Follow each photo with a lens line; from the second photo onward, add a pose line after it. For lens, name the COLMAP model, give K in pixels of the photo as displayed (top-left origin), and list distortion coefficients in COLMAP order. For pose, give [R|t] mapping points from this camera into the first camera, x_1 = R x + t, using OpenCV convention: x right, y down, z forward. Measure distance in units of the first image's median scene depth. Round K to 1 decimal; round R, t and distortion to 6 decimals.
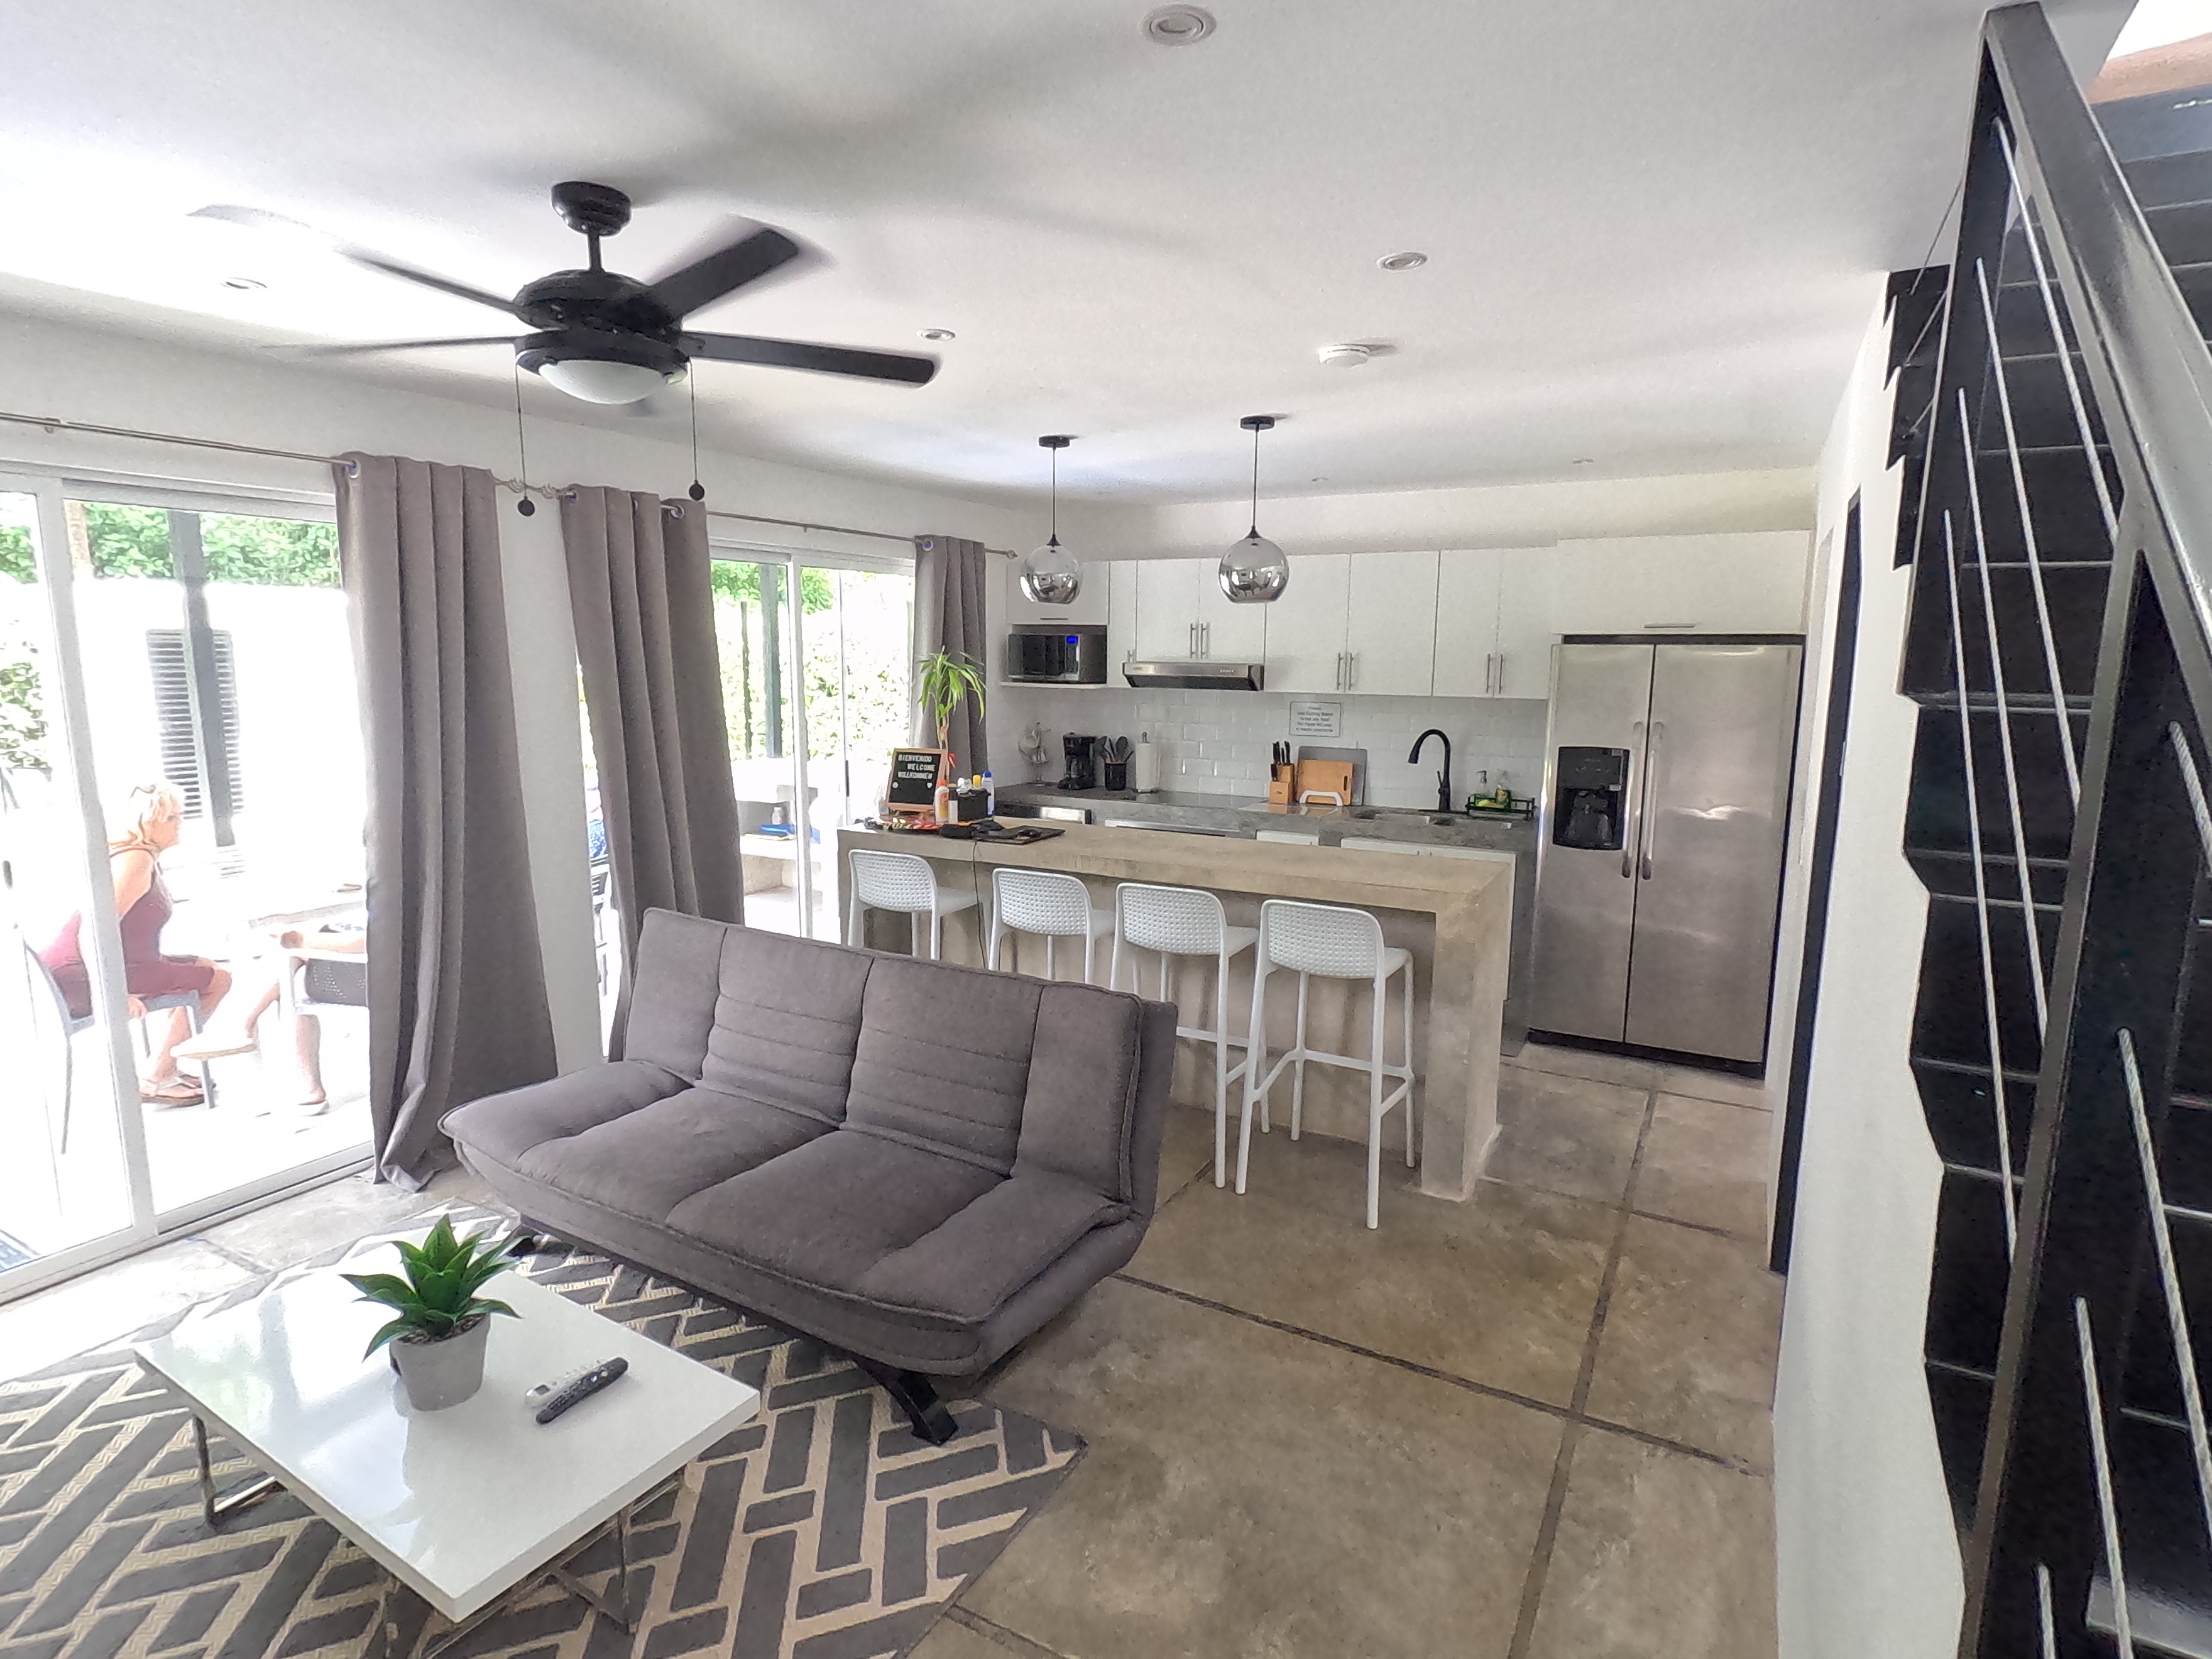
lens RADIAL K [[1170.3, 0, 1100.0], [0, 1170.3, 822.0], [0, 0, 1]] dist [0.009871, -0.010340]
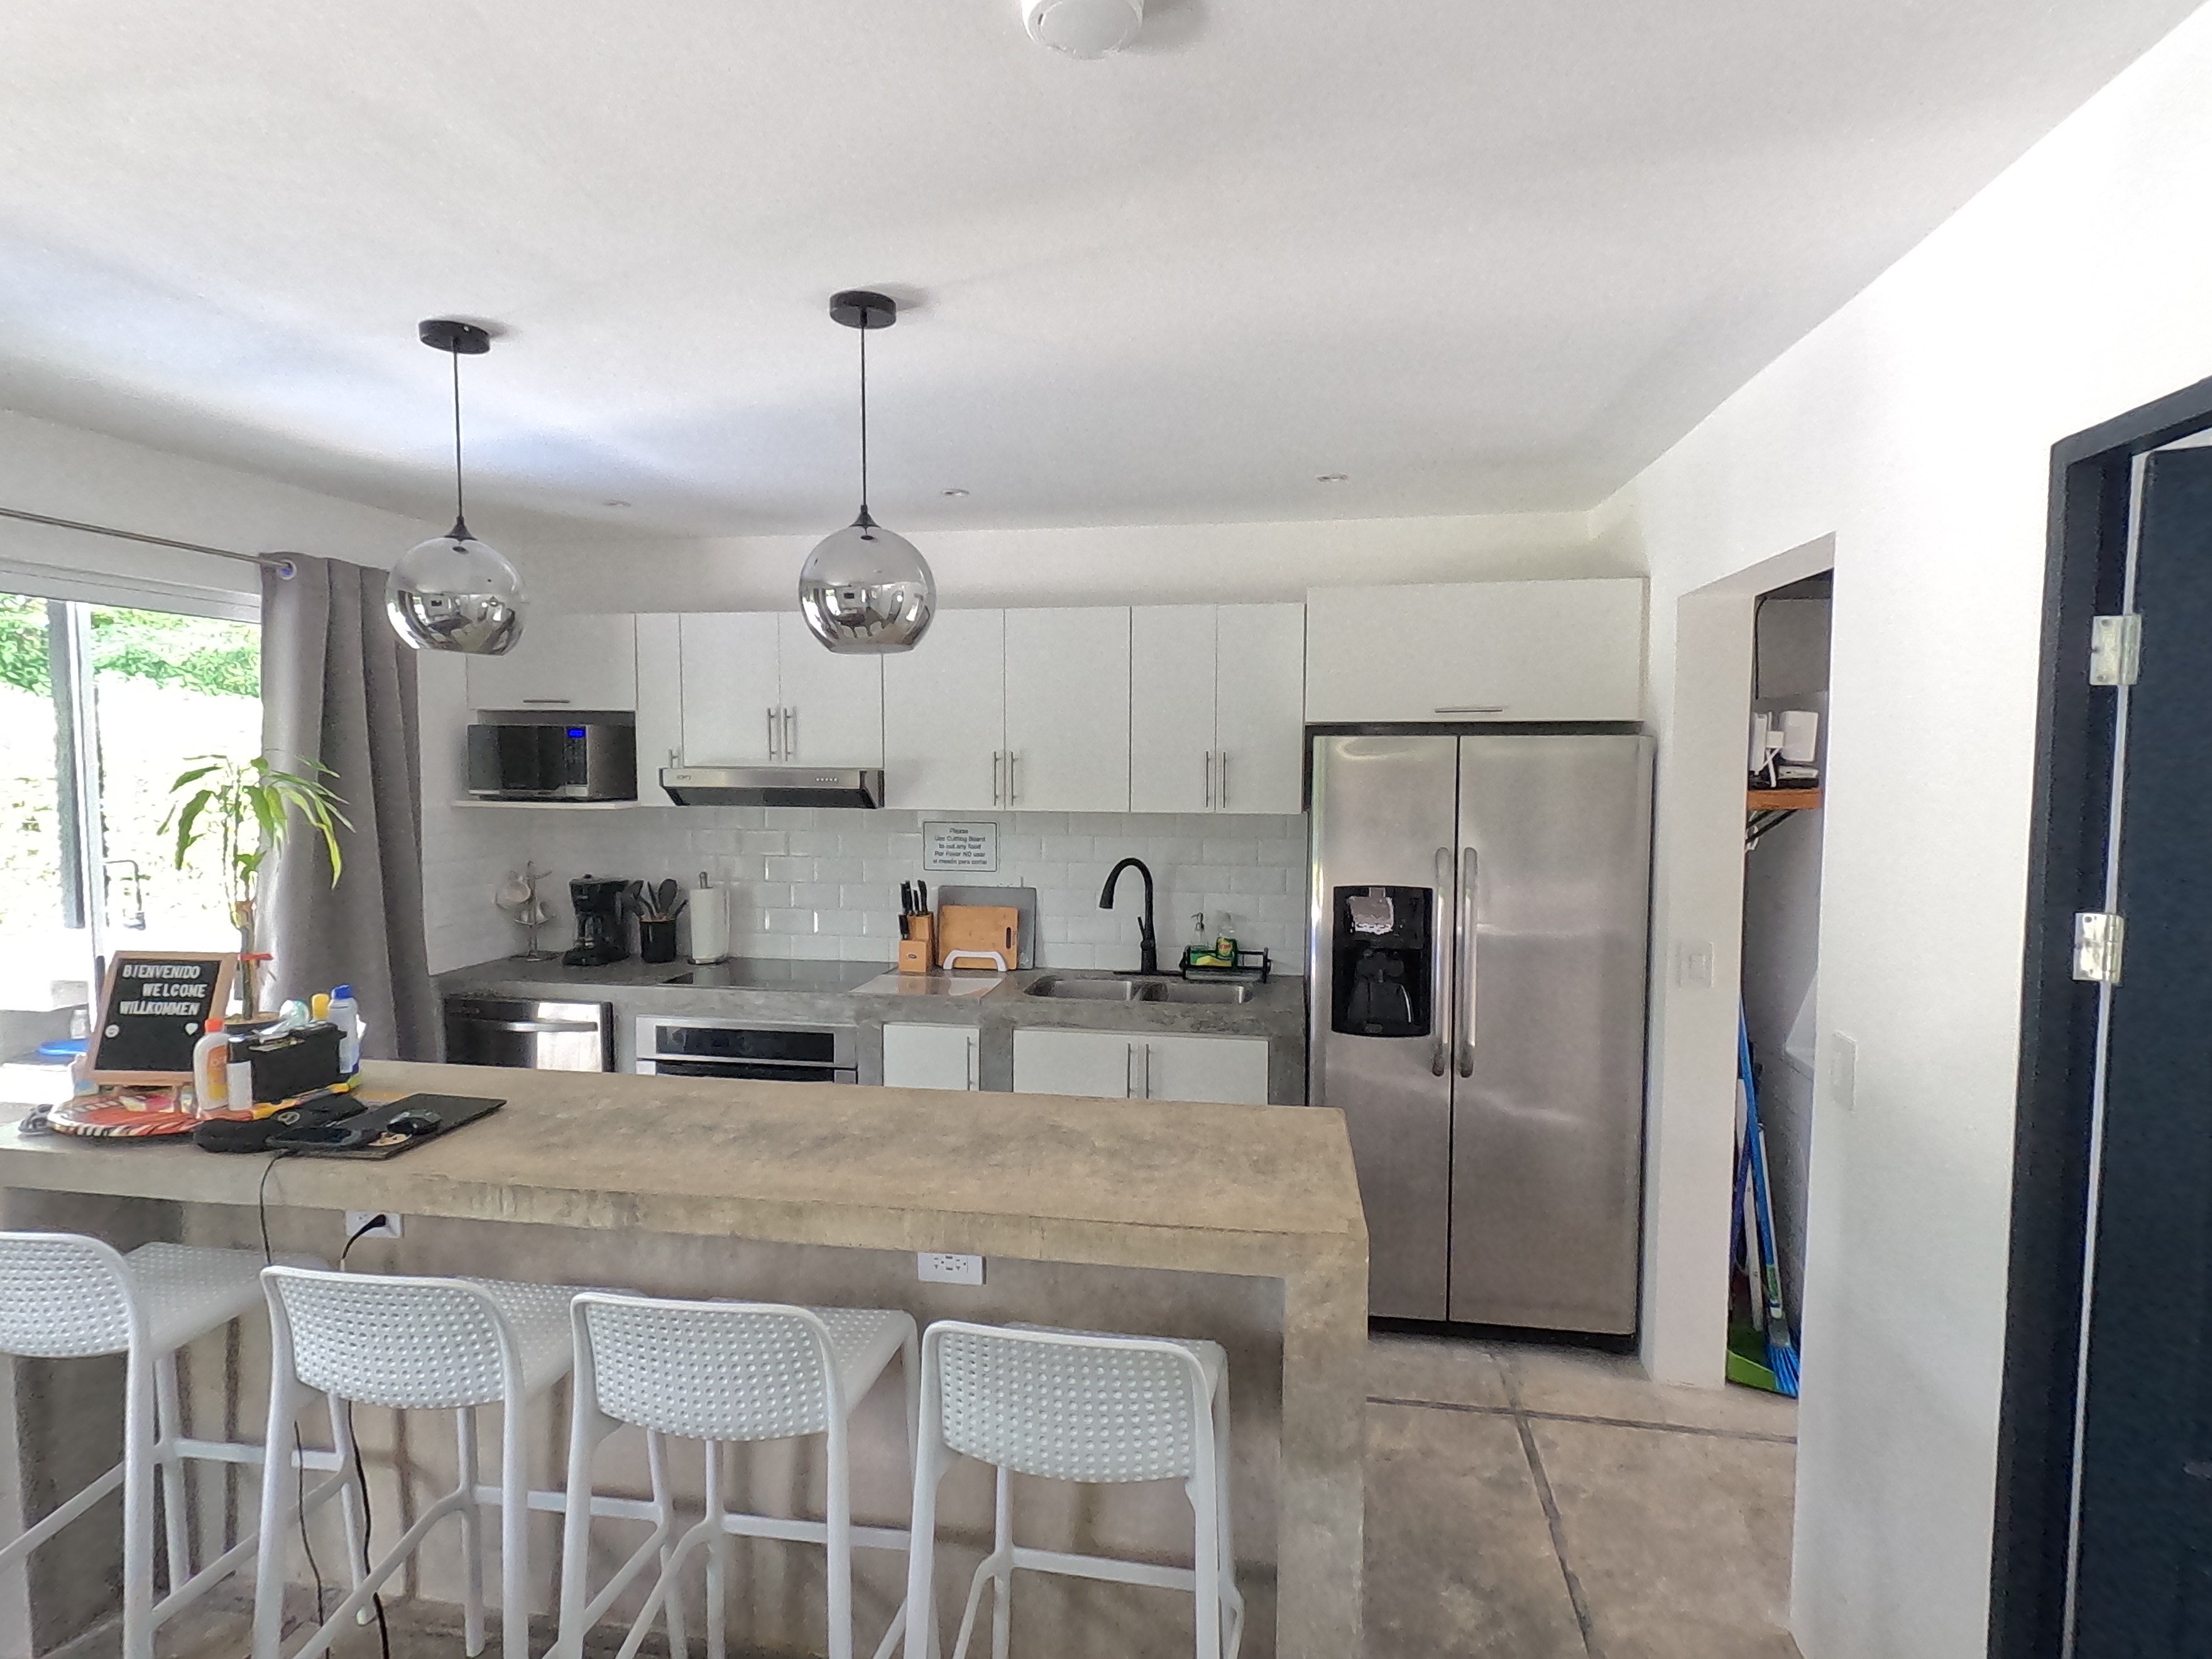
lens RADIAL K [[1153.2, 0, 1117.8], [0, 1153.2, 826.5], [0, 0, 1]] dist [0.001268, -0.000468]
pose [[0.939573, -0.026762, 0.341300, 0.041234], [0.054726, 0.995861, -0.072568, -0.048059], [-0.337945, 0.086861, 0.937149, 0.349913]]
